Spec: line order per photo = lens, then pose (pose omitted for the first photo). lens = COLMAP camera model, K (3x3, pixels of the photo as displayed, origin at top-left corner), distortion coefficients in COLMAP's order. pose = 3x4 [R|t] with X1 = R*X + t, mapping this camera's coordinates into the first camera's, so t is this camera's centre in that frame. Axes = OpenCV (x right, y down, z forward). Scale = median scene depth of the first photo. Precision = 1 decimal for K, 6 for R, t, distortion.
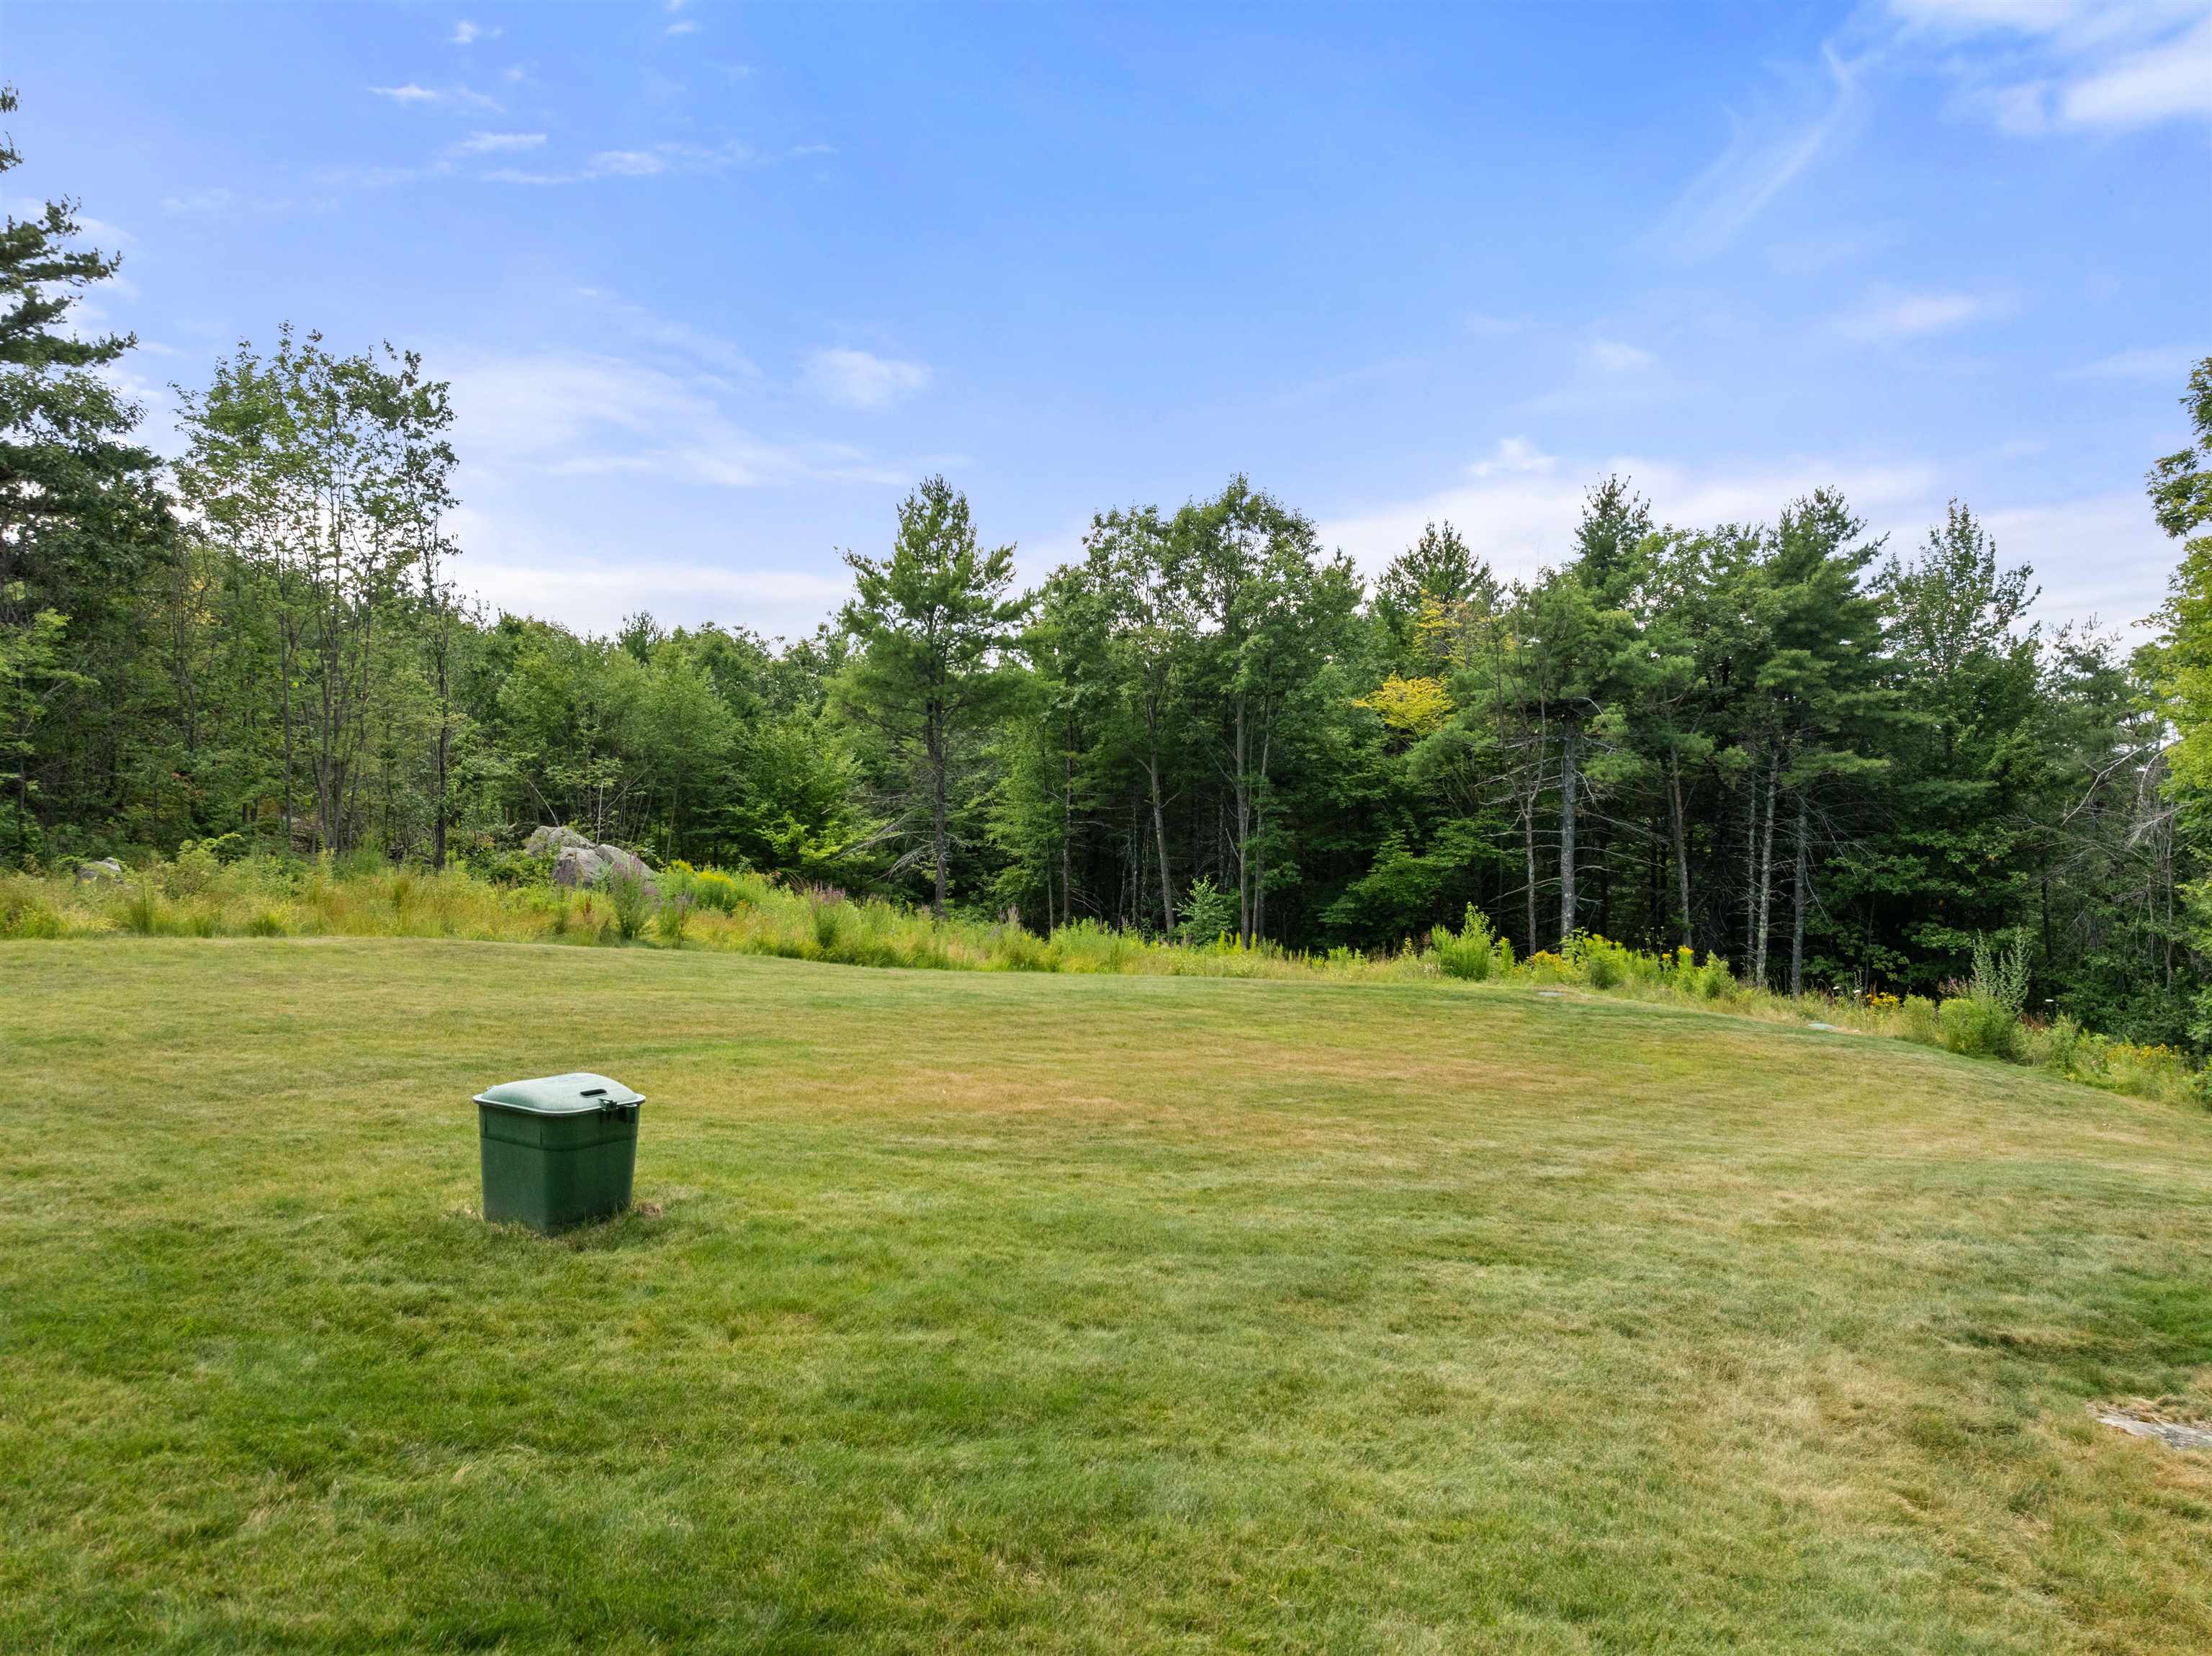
lens RADIAL K [[1540.1, 0, 1076.2], [0, 1540.1, 772.4], [0, 0, 1]] dist [-0.025535, -0.001515]
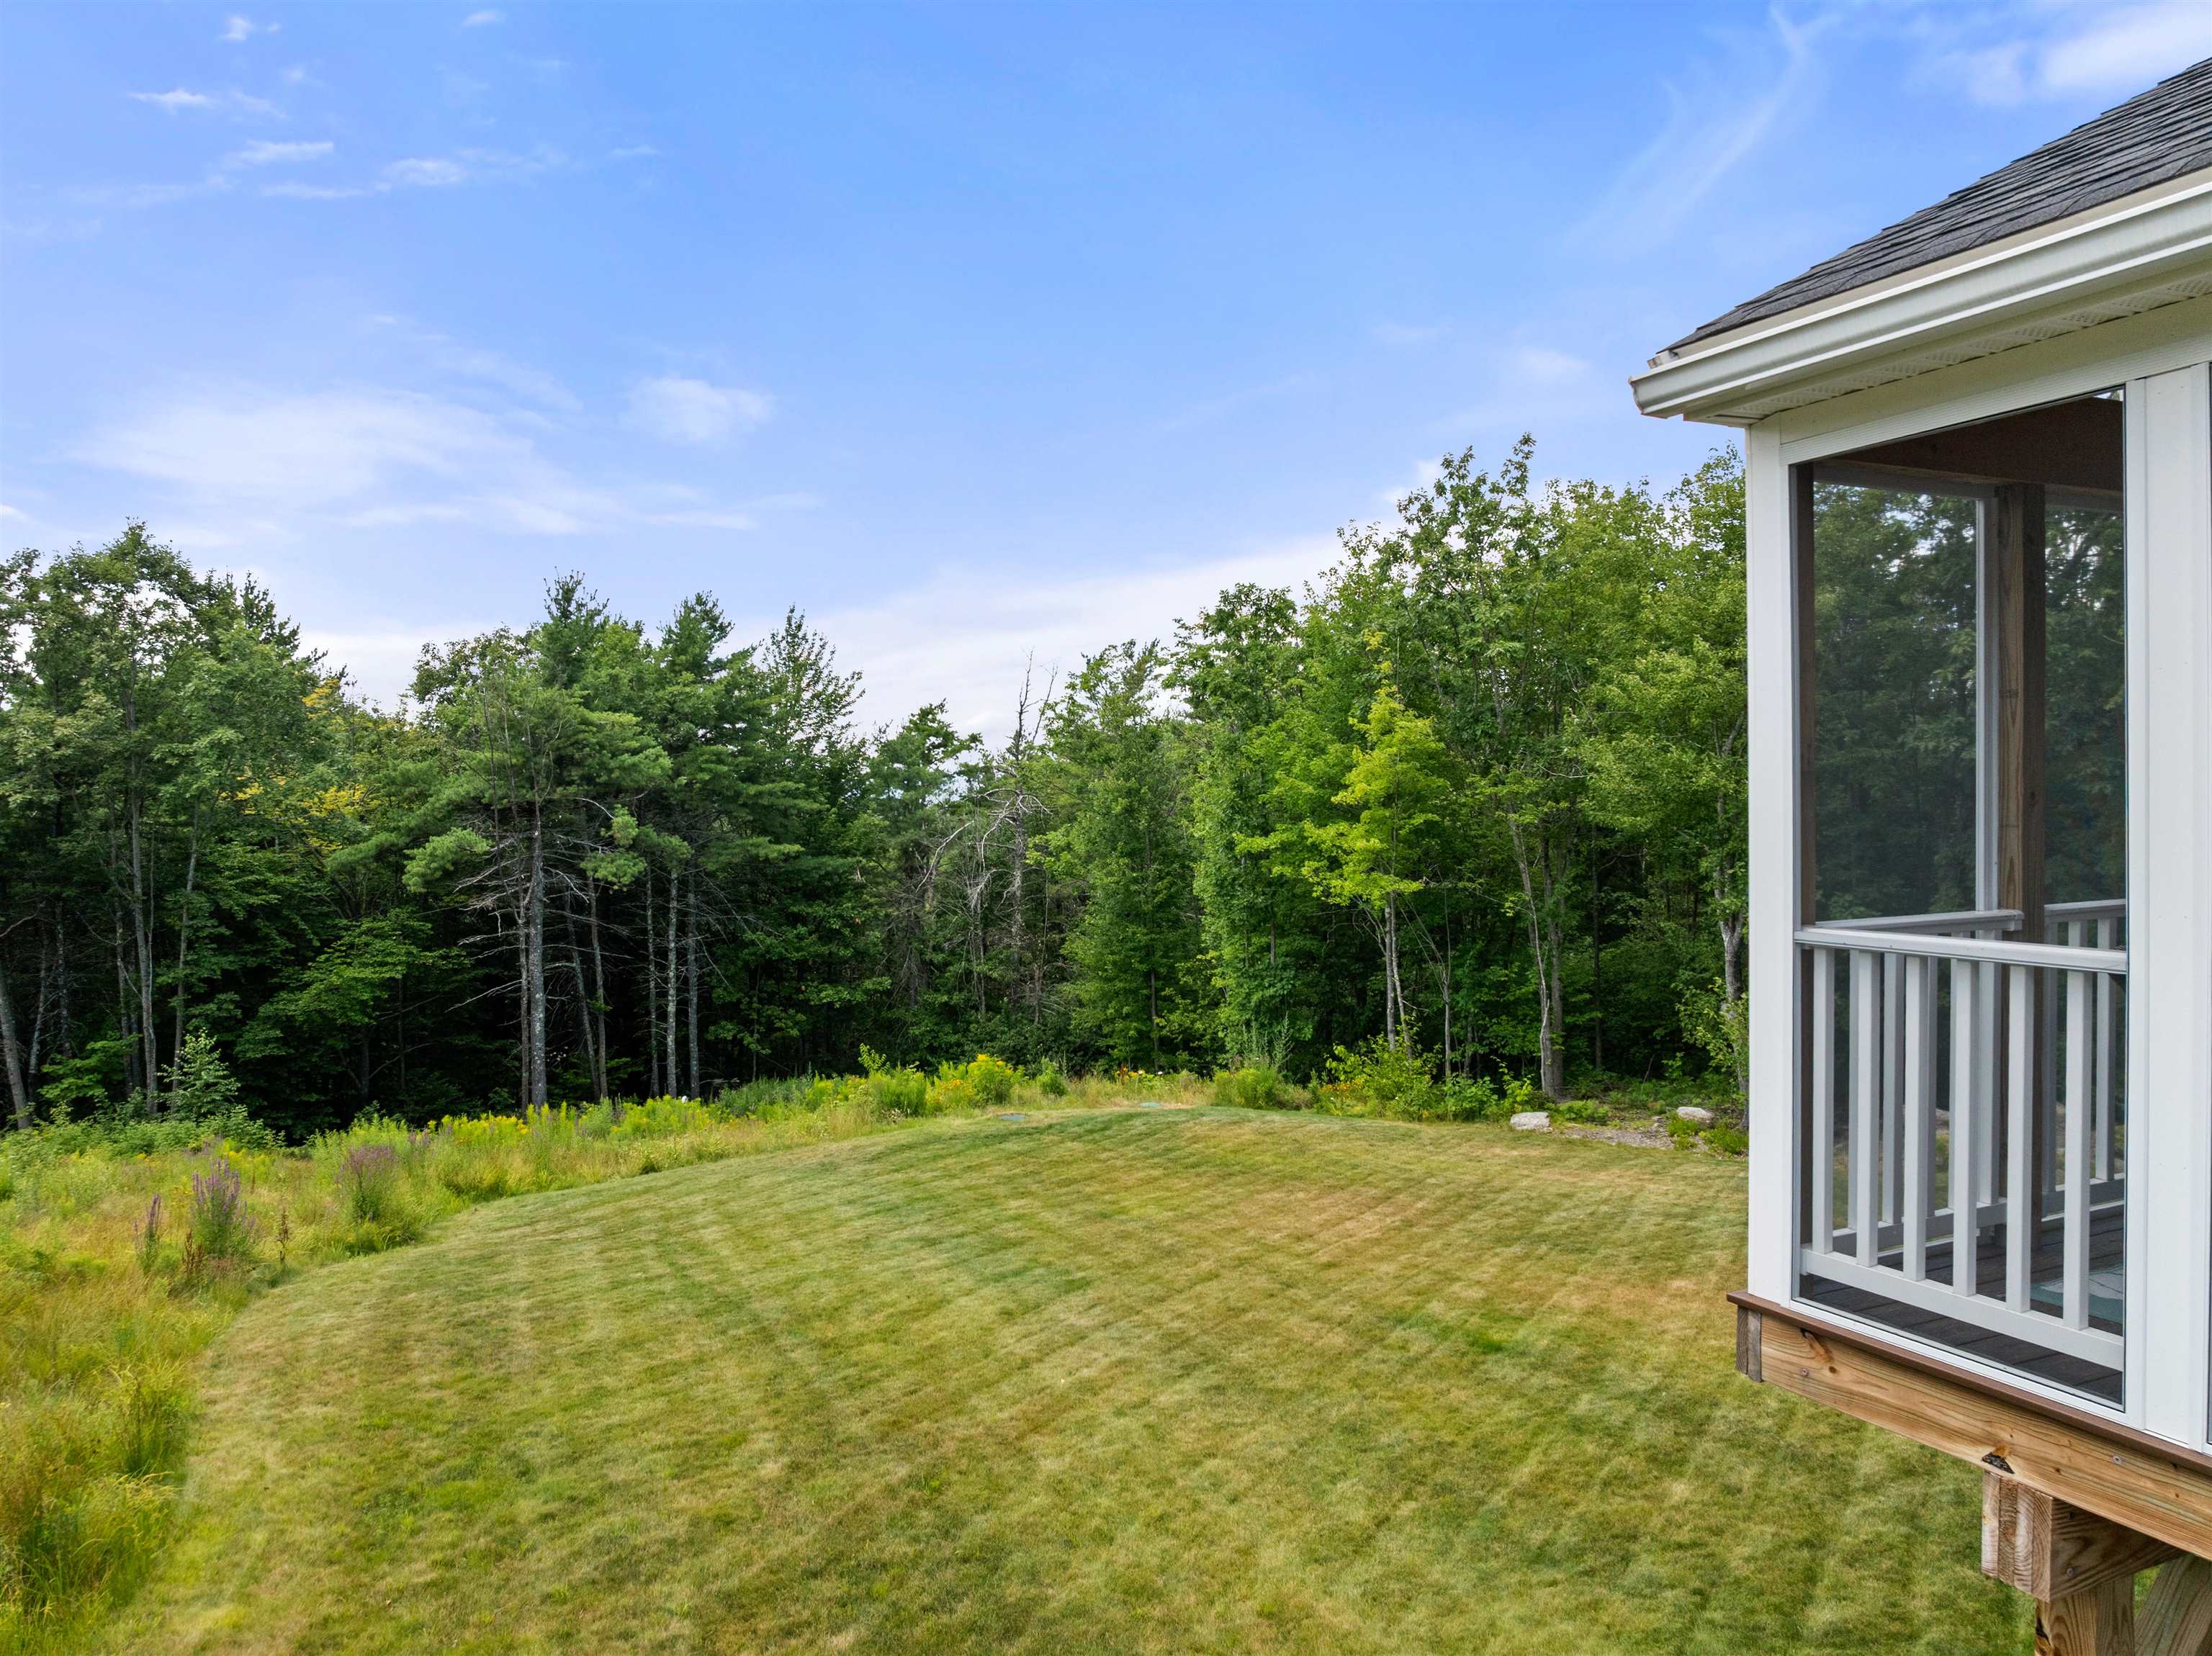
lens RADIAL K [[1589.3, 0, 1105.0], [0, 1589.3, 851.9], [0, 0, 1]] dist [-0.025815, -0.057449]
pose [[0.579529, -0.048417, 0.813512, -0.278281], [0.016528, 0.998727, 0.047666, -0.051928], [-0.814784, -0.014178, 0.579591, 0.118459]]
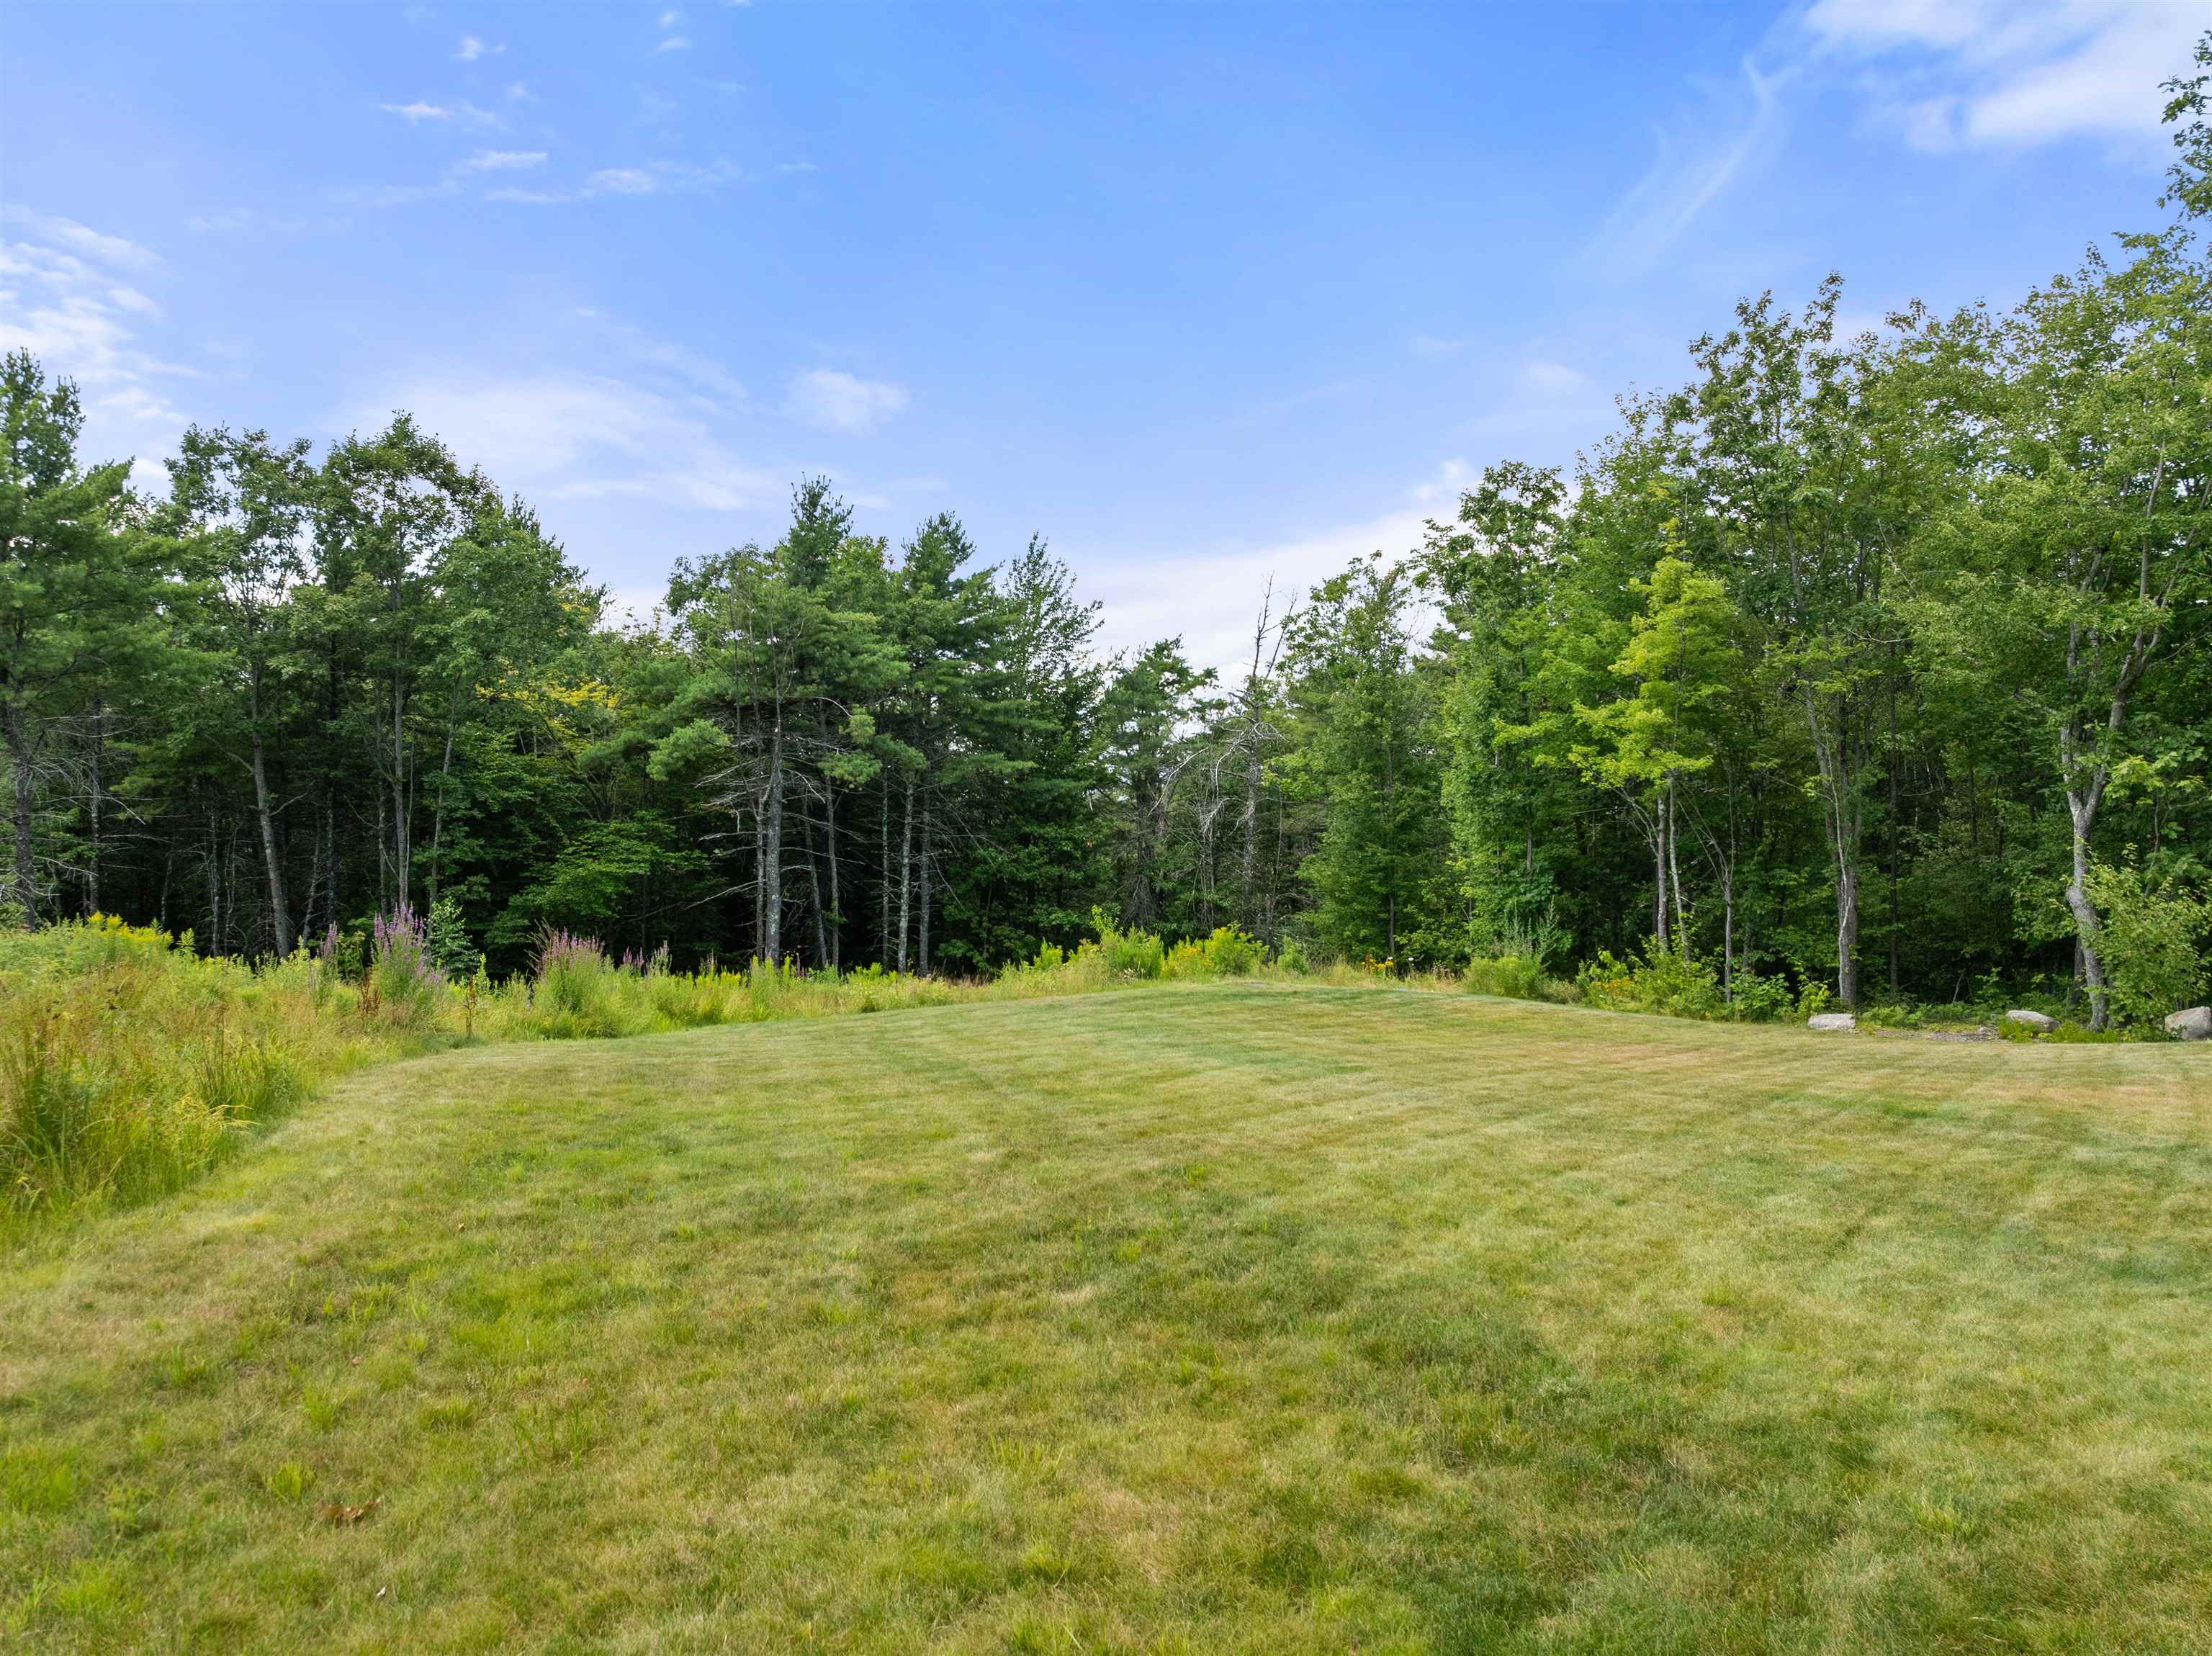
lens RADIAL K [[1542.0, 0, 1106.0], [0, 1542.0, 828.0], [0, 0, 1]] dist [-0.023319, -0.051979]
pose [[0.689707, -0.023146, 0.723718, -0.241686], [-0.003715, 0.999363, 0.035502, -0.000025], [-0.724079, -0.027174, 0.689182, 0.158412]]
